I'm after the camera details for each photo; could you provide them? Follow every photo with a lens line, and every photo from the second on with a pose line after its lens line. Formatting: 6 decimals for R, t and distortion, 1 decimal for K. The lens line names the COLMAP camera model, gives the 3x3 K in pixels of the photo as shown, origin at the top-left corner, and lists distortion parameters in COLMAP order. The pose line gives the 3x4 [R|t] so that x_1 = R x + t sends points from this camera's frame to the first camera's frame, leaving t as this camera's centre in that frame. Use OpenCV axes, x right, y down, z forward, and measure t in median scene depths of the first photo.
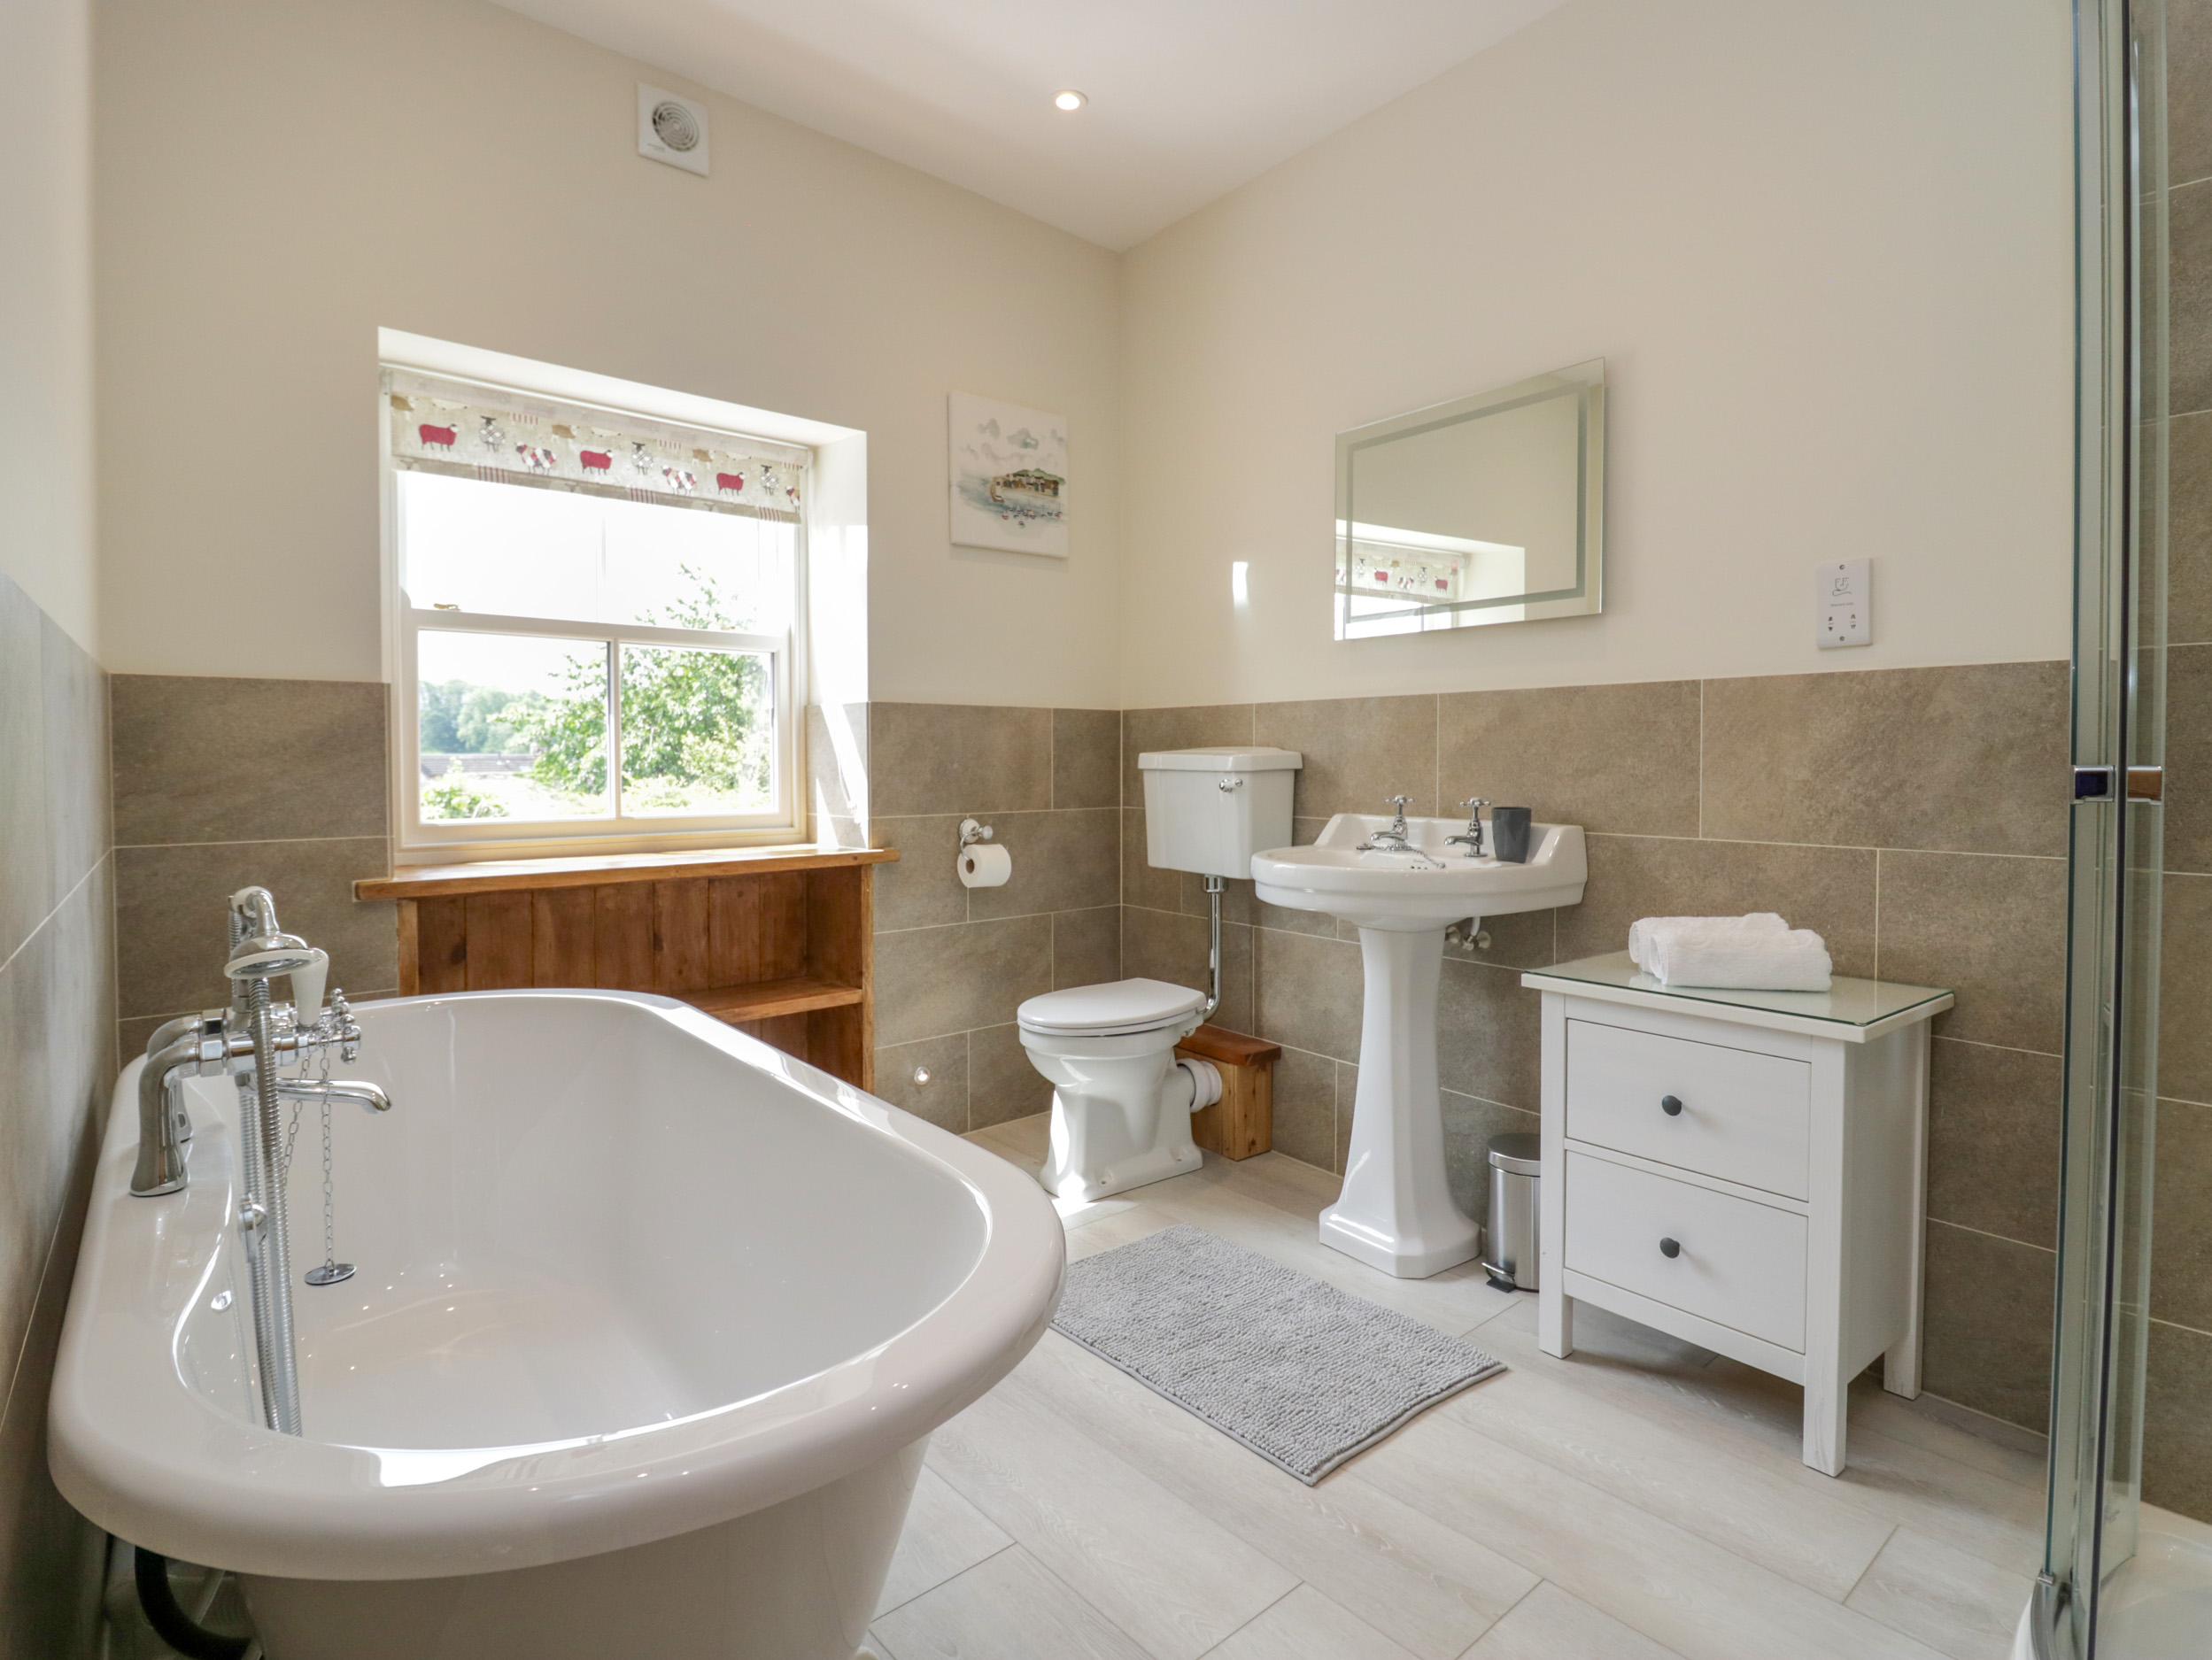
lens RADIAL K [[1252.9, 0, 1106.6], [0, 1252.9, 775.0], [0, 0, 1]] dist [-0.019643, -0.000611]
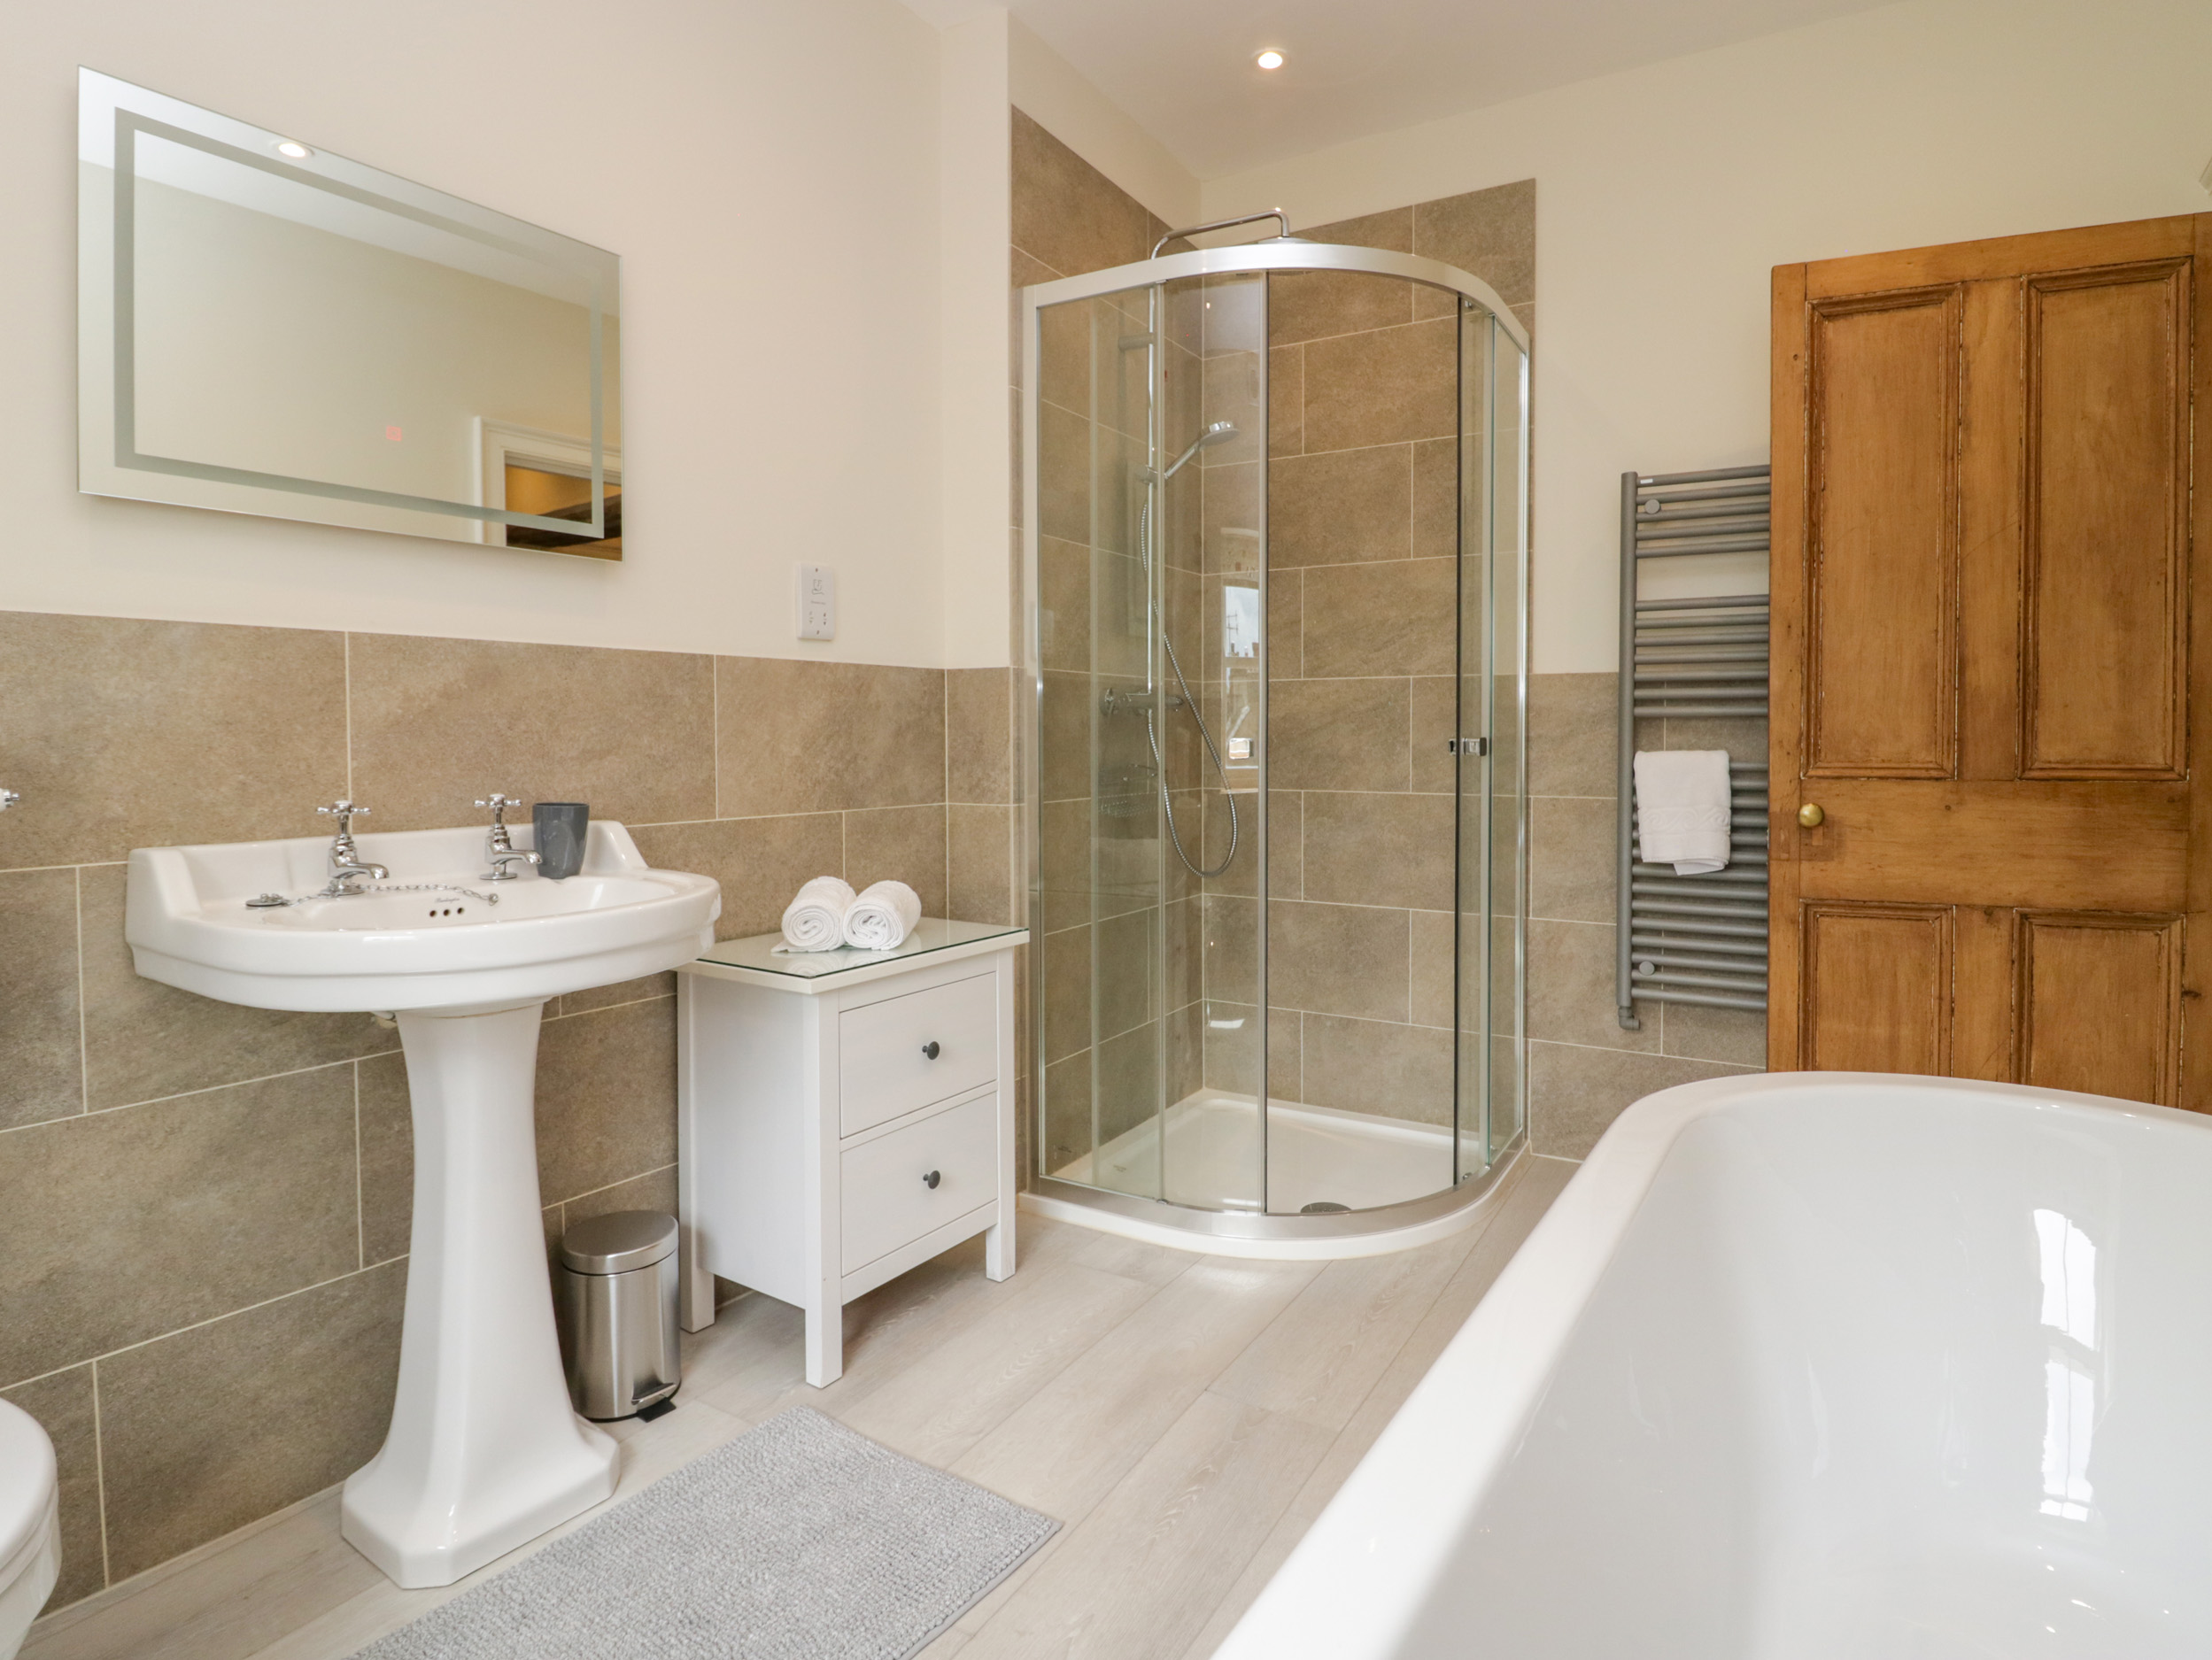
lens RADIAL K [[1252.9, 0, 1106.6], [0, 1252.9, 775.0], [0, 0, 1]] dist [-0.019643, -0.000611]
pose [[-0.357851, -0.024278, 0.933463, -0.555806], [0.019556, 0.999248, 0.033486, -0.010374], [-0.933574, 0.030237, -0.357107, 1.102140]]
